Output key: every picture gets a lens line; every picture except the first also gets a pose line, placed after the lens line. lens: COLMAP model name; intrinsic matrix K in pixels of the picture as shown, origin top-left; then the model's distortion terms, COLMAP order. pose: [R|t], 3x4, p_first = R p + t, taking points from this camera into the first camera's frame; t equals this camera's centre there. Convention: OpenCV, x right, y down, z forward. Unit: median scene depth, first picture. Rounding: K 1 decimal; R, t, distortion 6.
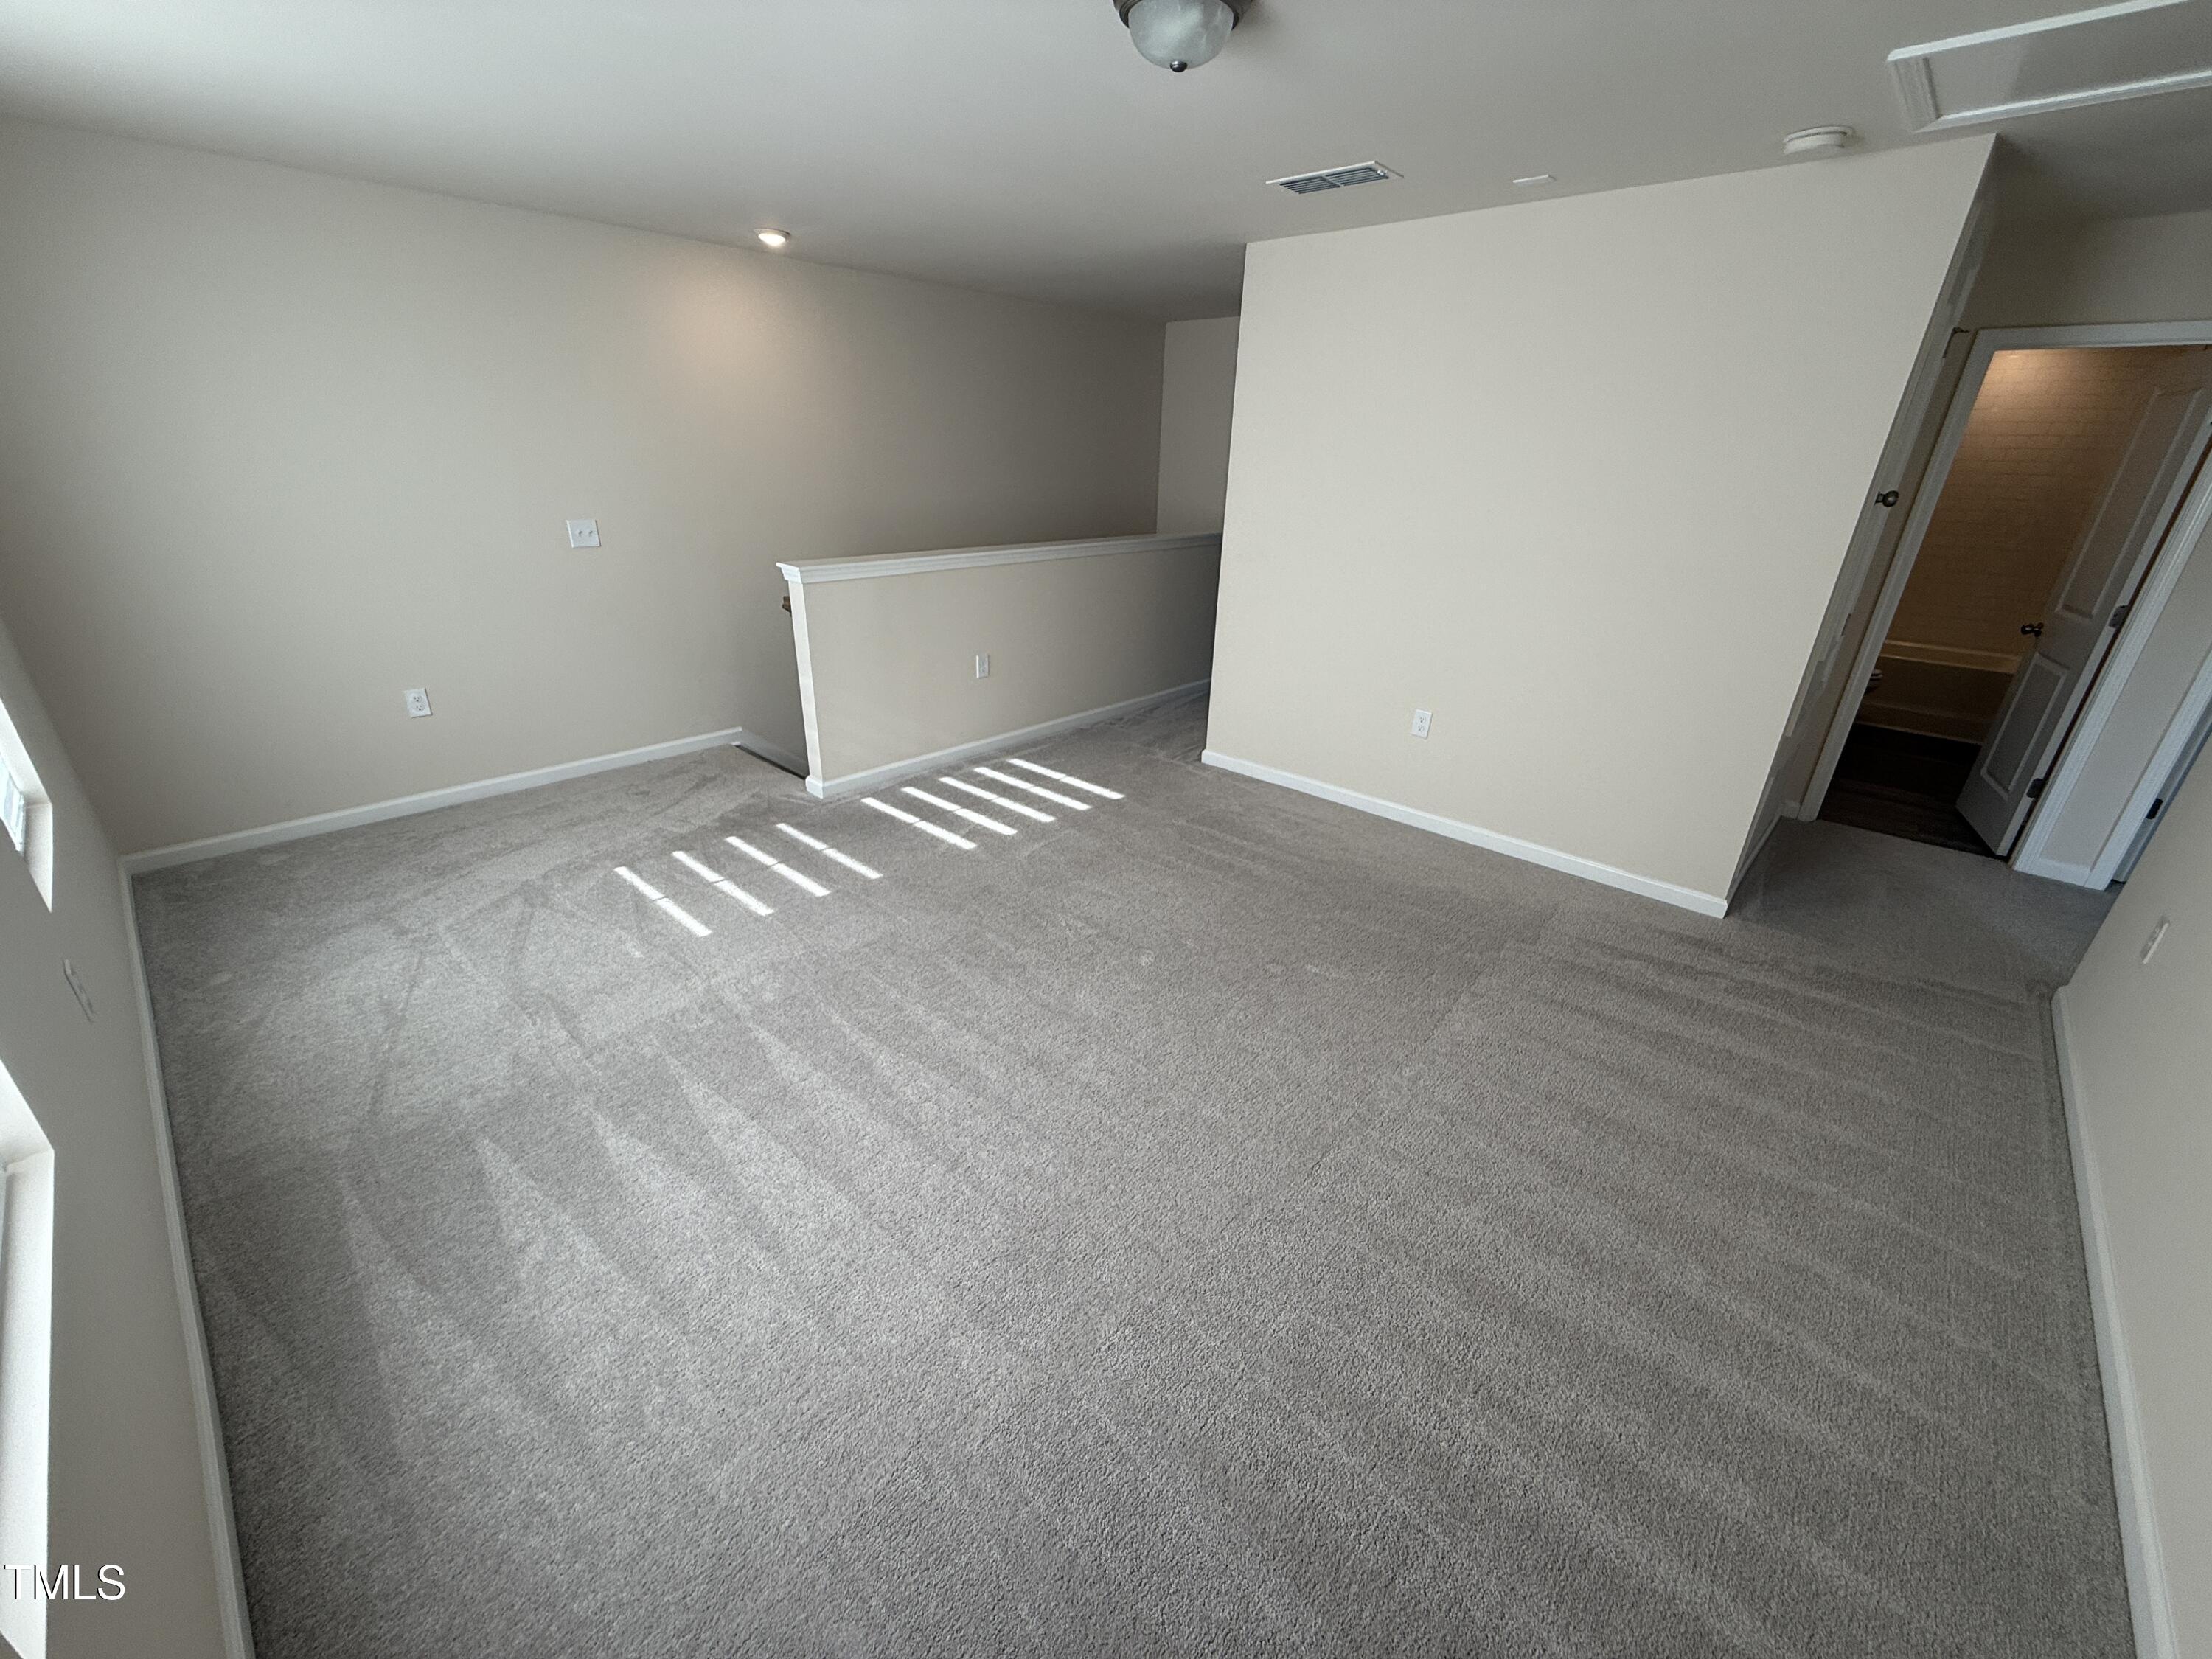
lens RADIAL K [[882.7, 0, 1095.9], [0, 882.7, 827.8], [0, 0, 1]] dist [0.003802, -0.000019]
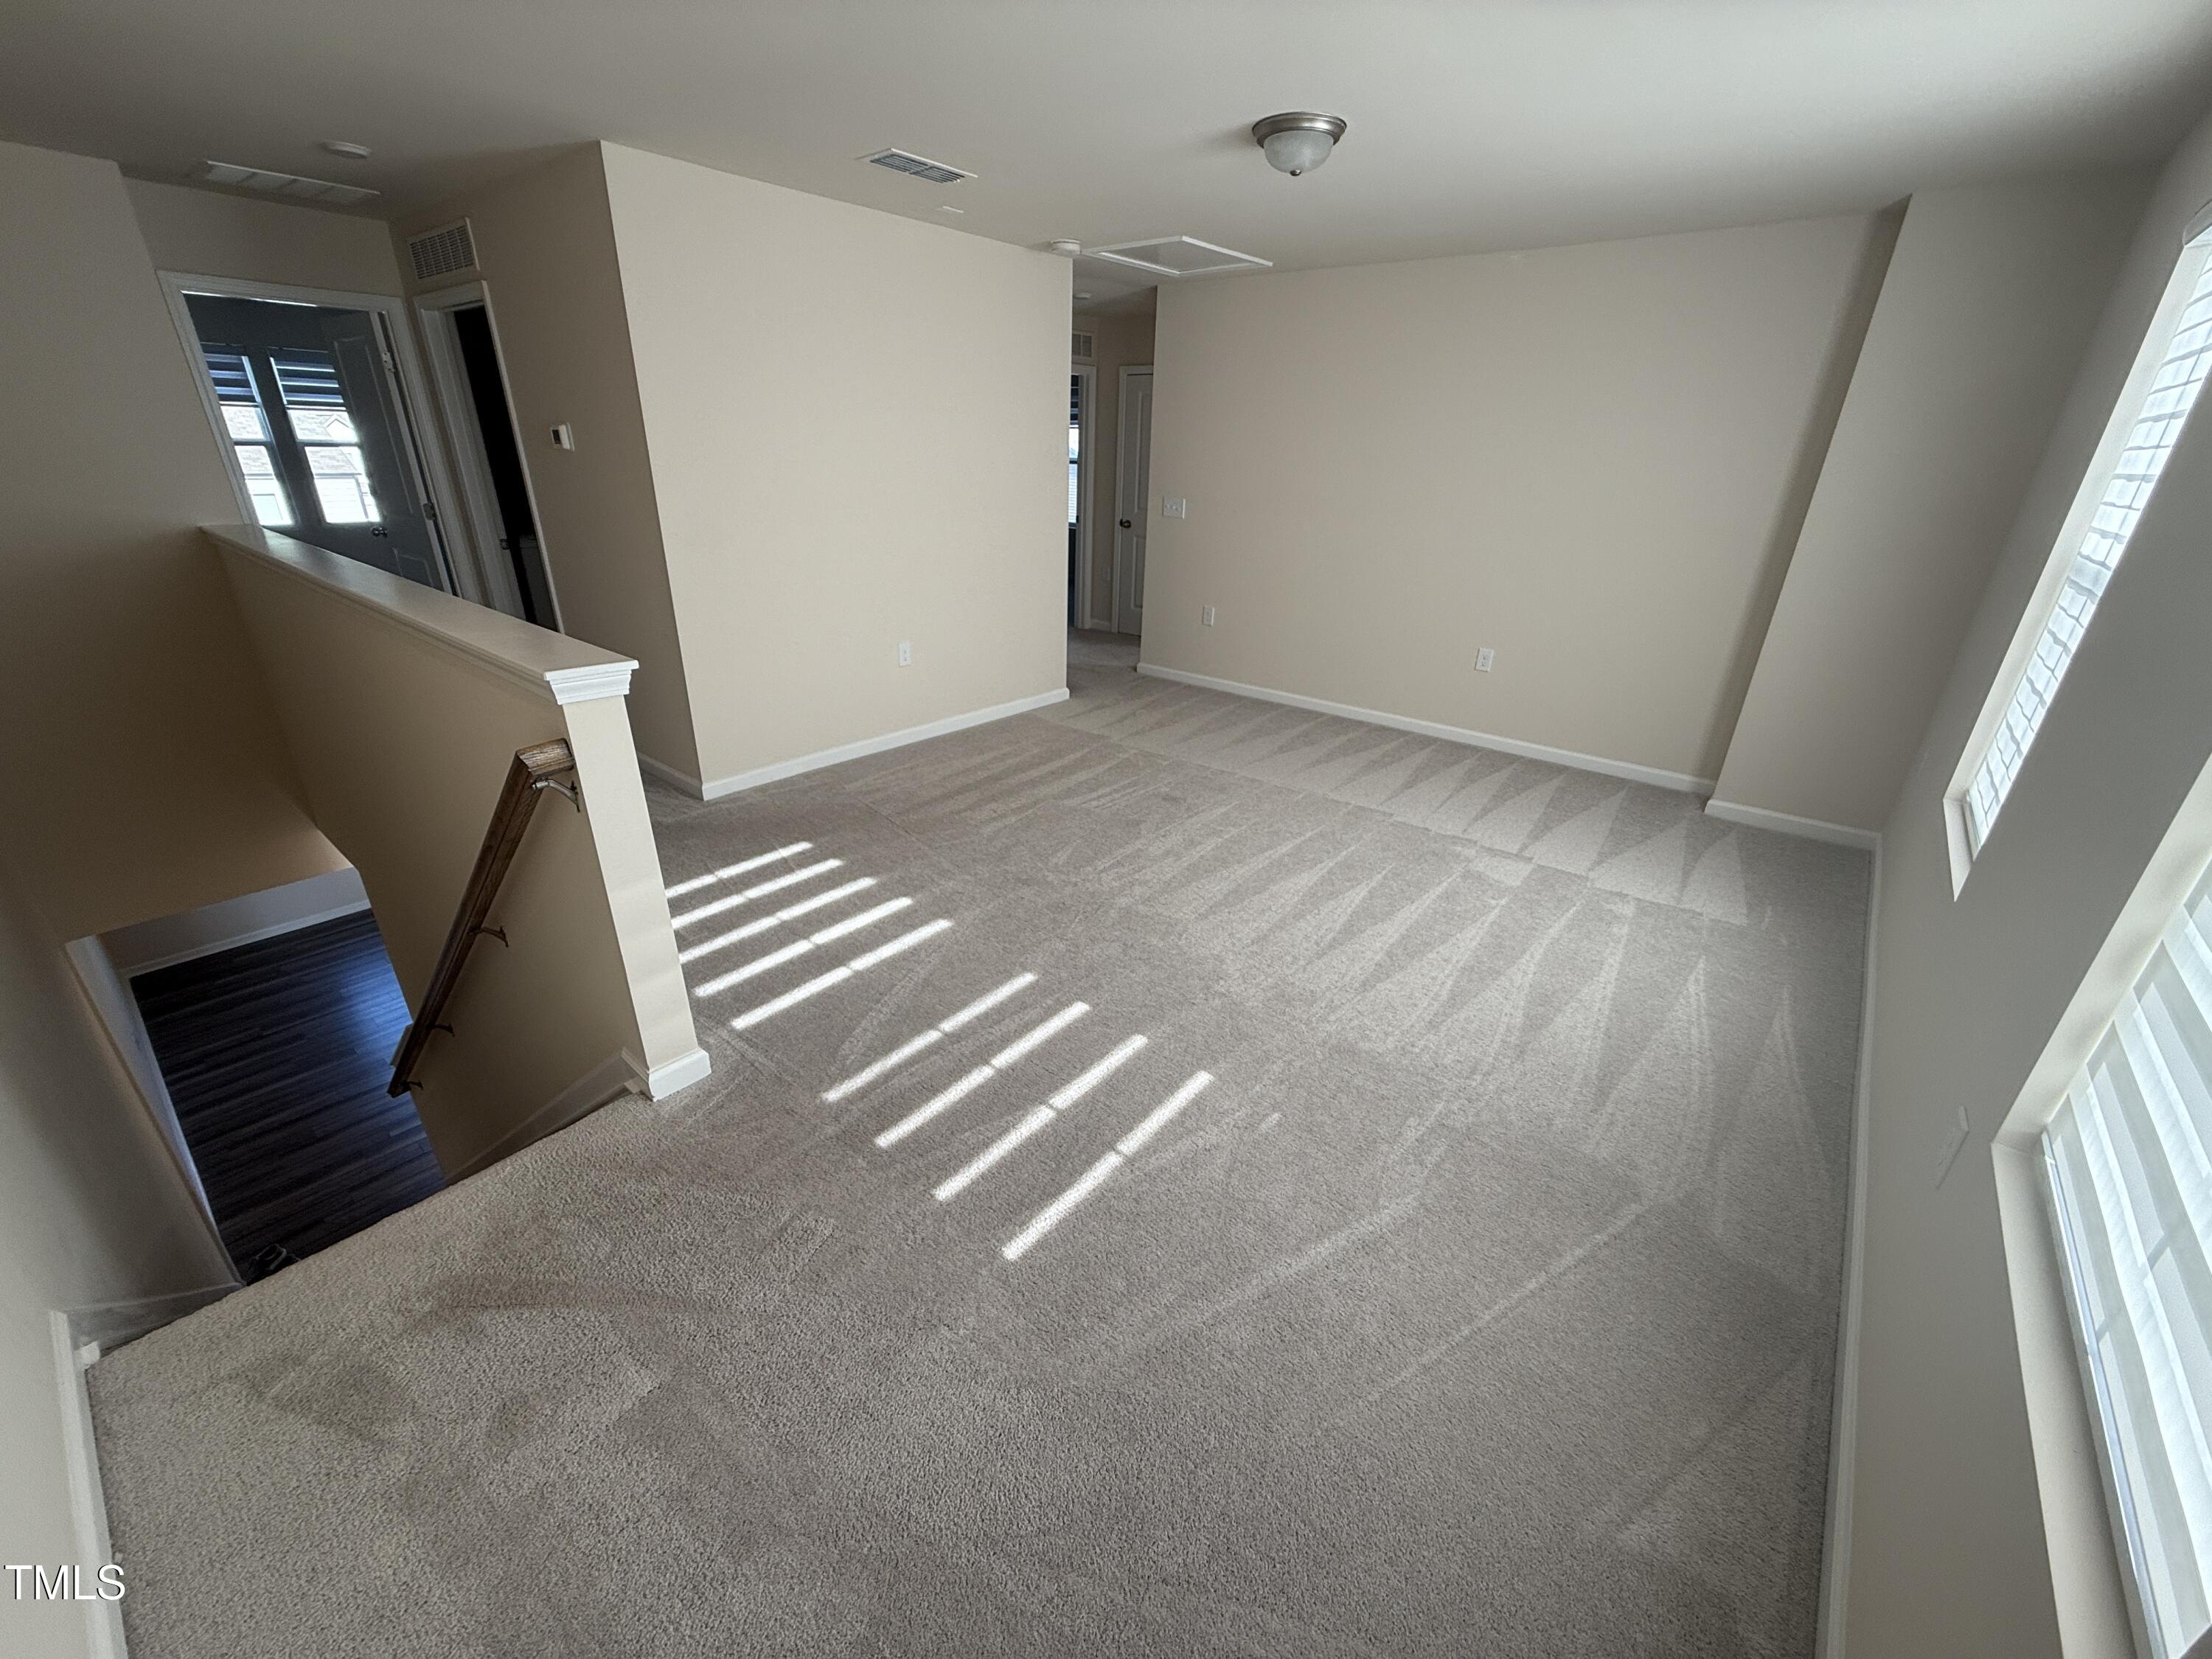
lens RADIAL K [[882.7, 0, 1106.9], [0, 882.7, 831.4], [0, 0, 1]] dist [0.003802, -0.000019]
pose [[-0.064723, -0.425365, 0.902705, -0.817548], [0.369900, 0.829933, 0.417595, -0.319065], [-0.926814, 0.360939, 0.103627, 0.727604]]
